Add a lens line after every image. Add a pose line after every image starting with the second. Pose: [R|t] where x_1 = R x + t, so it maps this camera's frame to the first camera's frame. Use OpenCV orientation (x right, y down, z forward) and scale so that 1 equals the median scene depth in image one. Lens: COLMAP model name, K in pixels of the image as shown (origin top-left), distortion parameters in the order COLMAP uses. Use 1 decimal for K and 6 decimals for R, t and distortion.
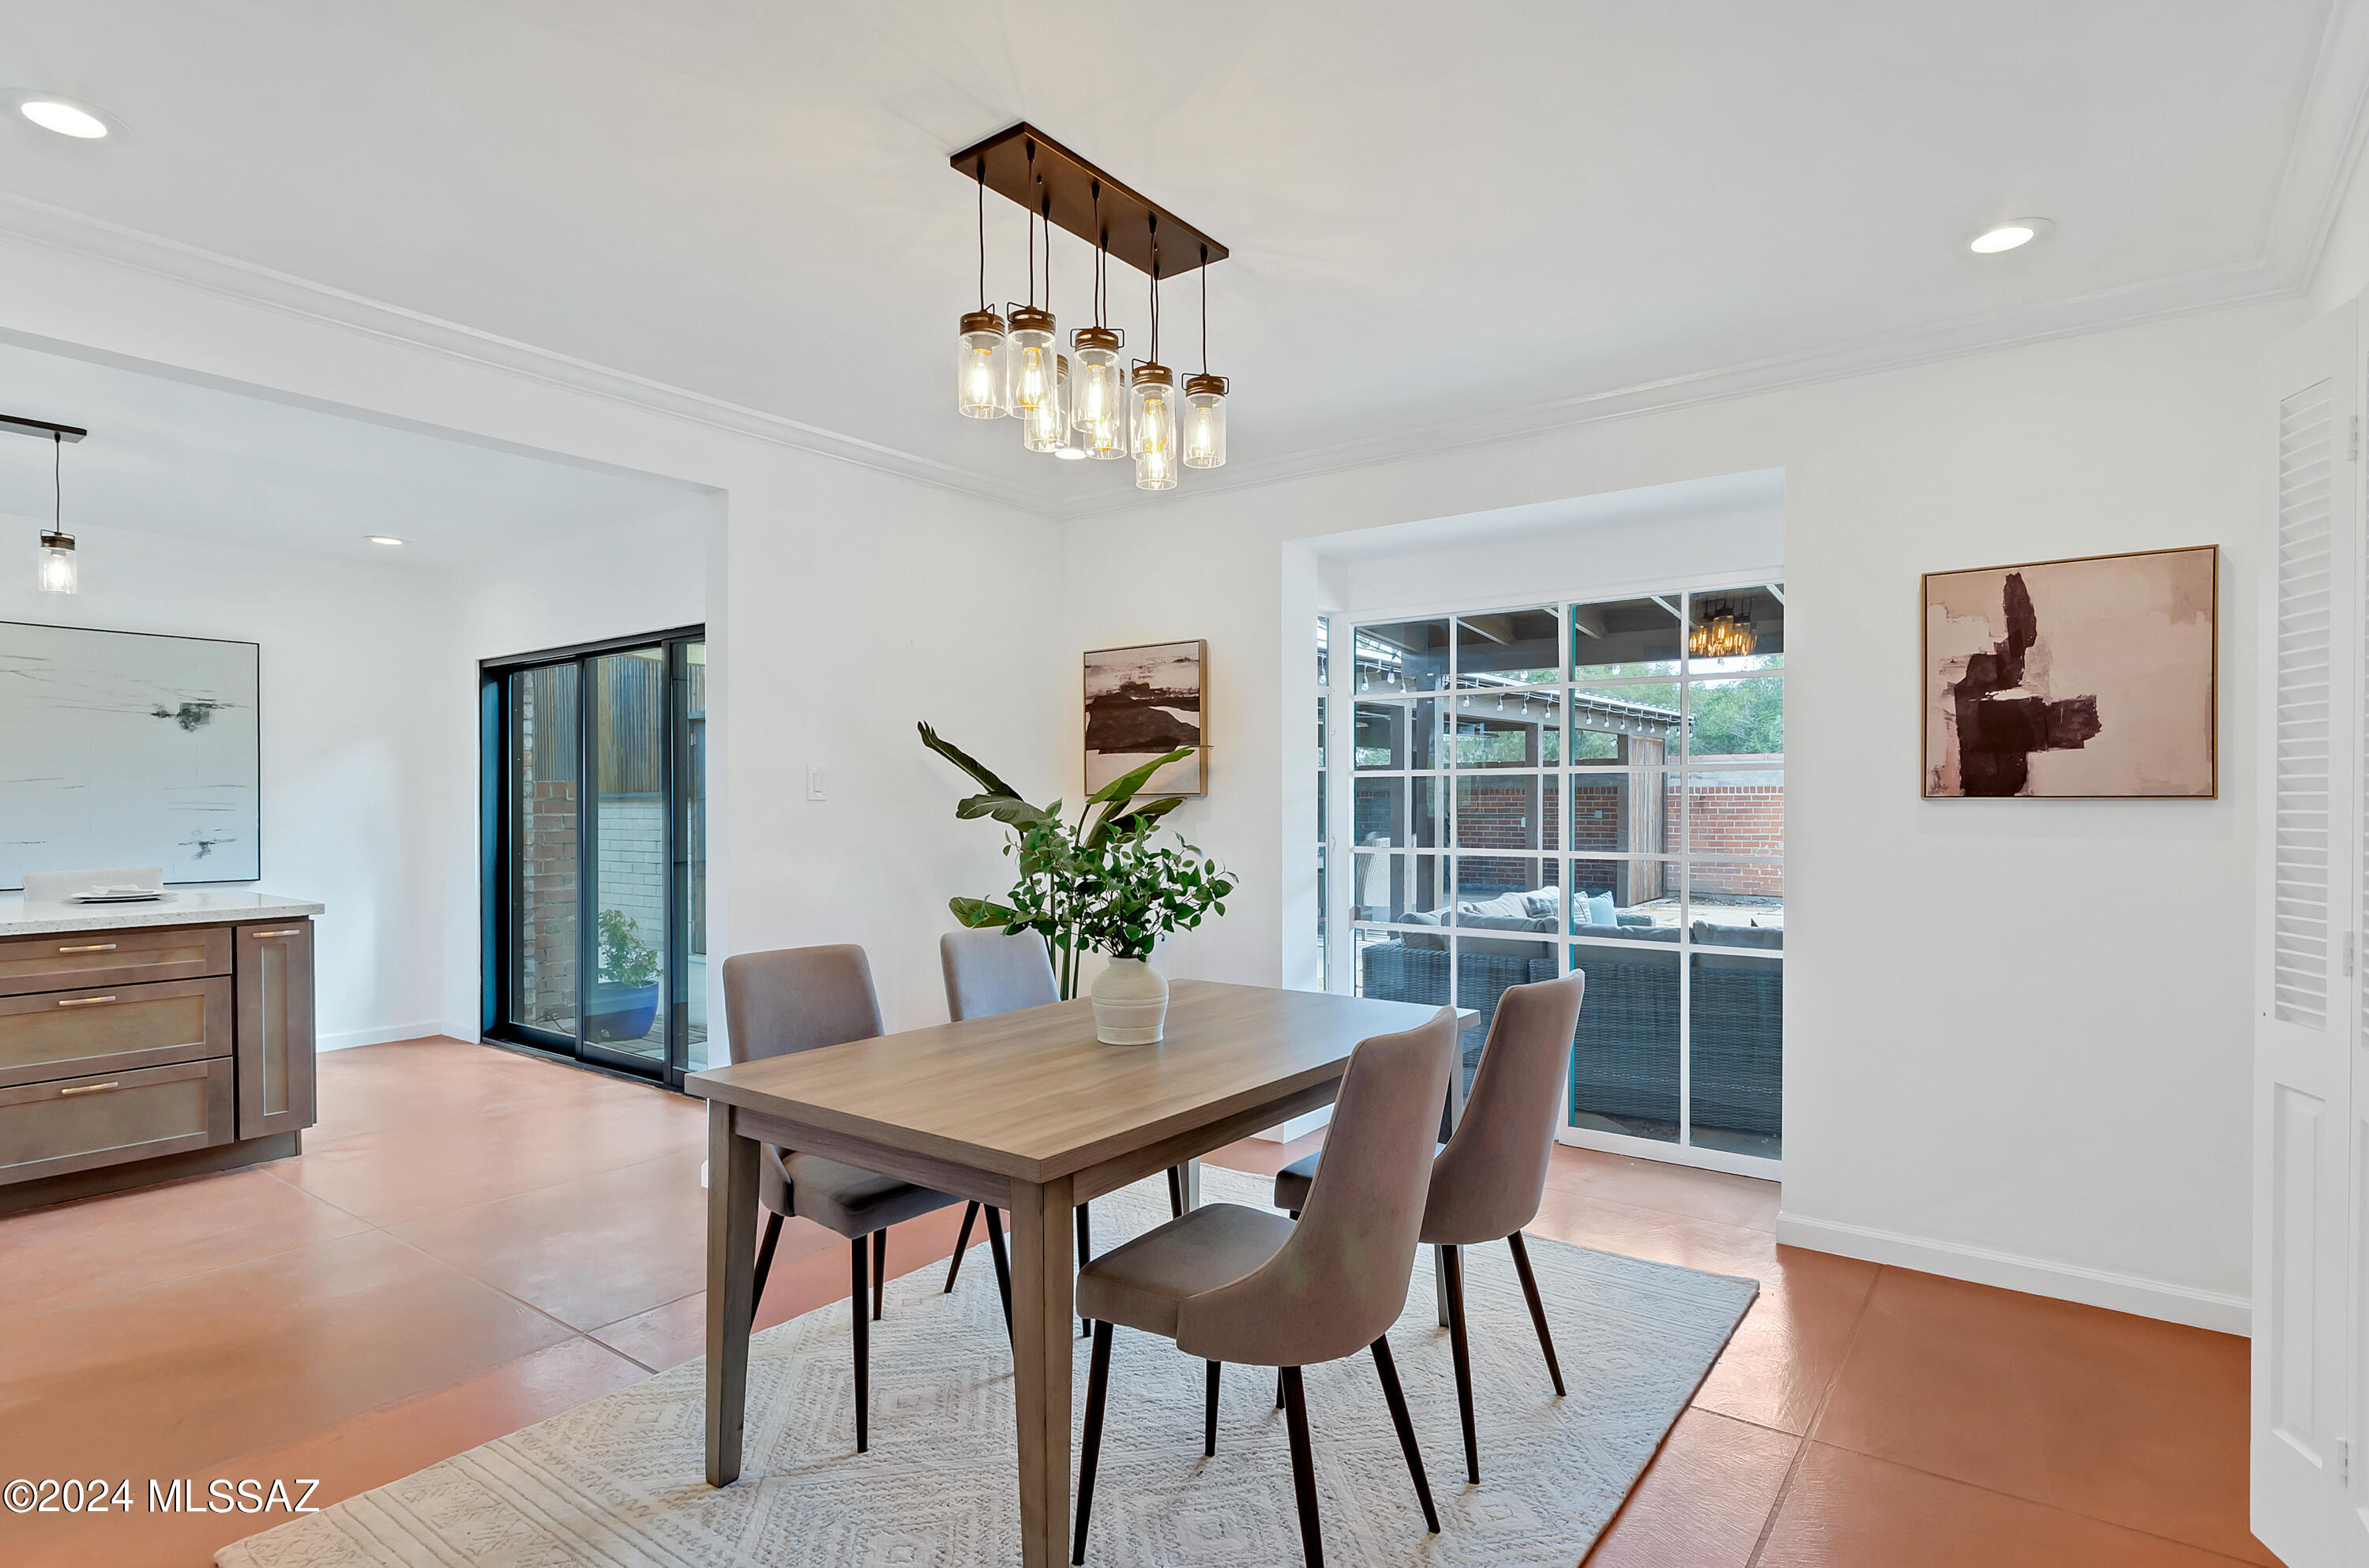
lens RADIAL K [[1214.8, 0, 1185.1], [0, 1214.8, 804.9], [0, 0, 1]] dist [-0.000085, -0.000668]
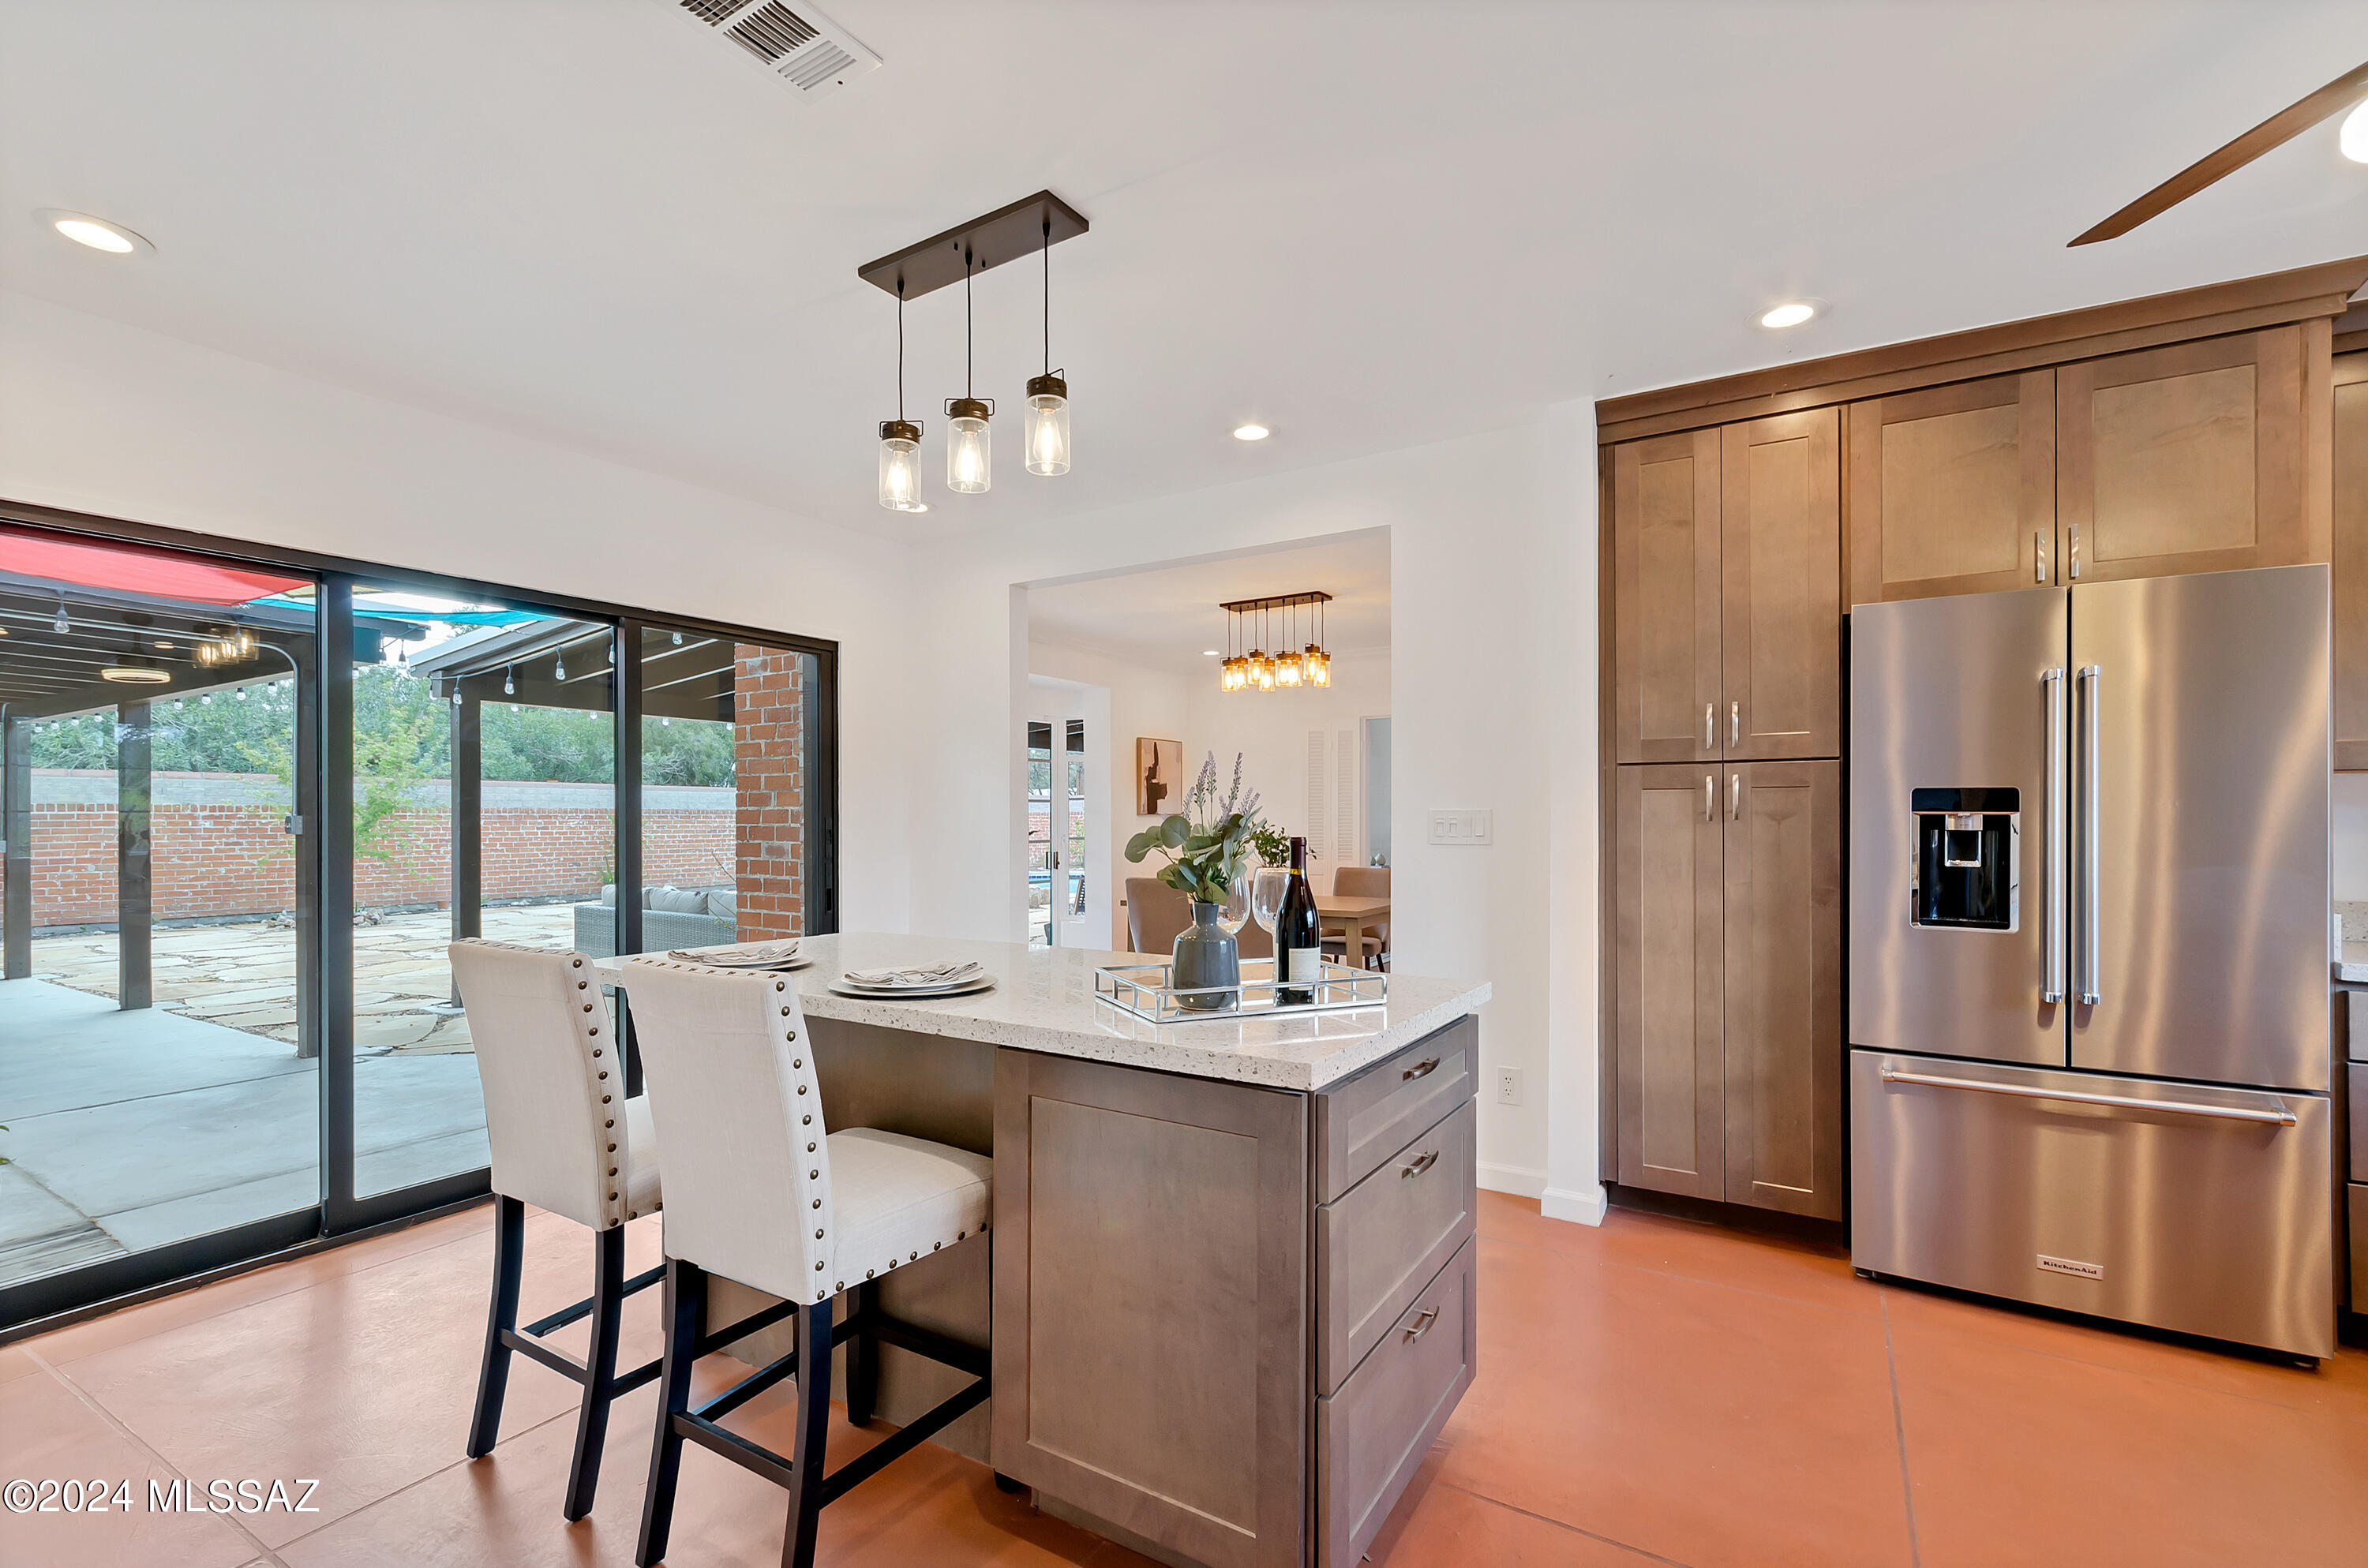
lens RADIAL K [[1062.6, 0, 1177.7], [0, 1062.6, 811.8], [0, 0, 1]] dist [0.002863, 0.000519]
pose [[-0.081167, 0.009497, 0.996655, -1.533003], [0.011712, 0.999895, -0.008574, 0.008560], [-0.996632, 0.010977, -0.081270, 0.882799]]
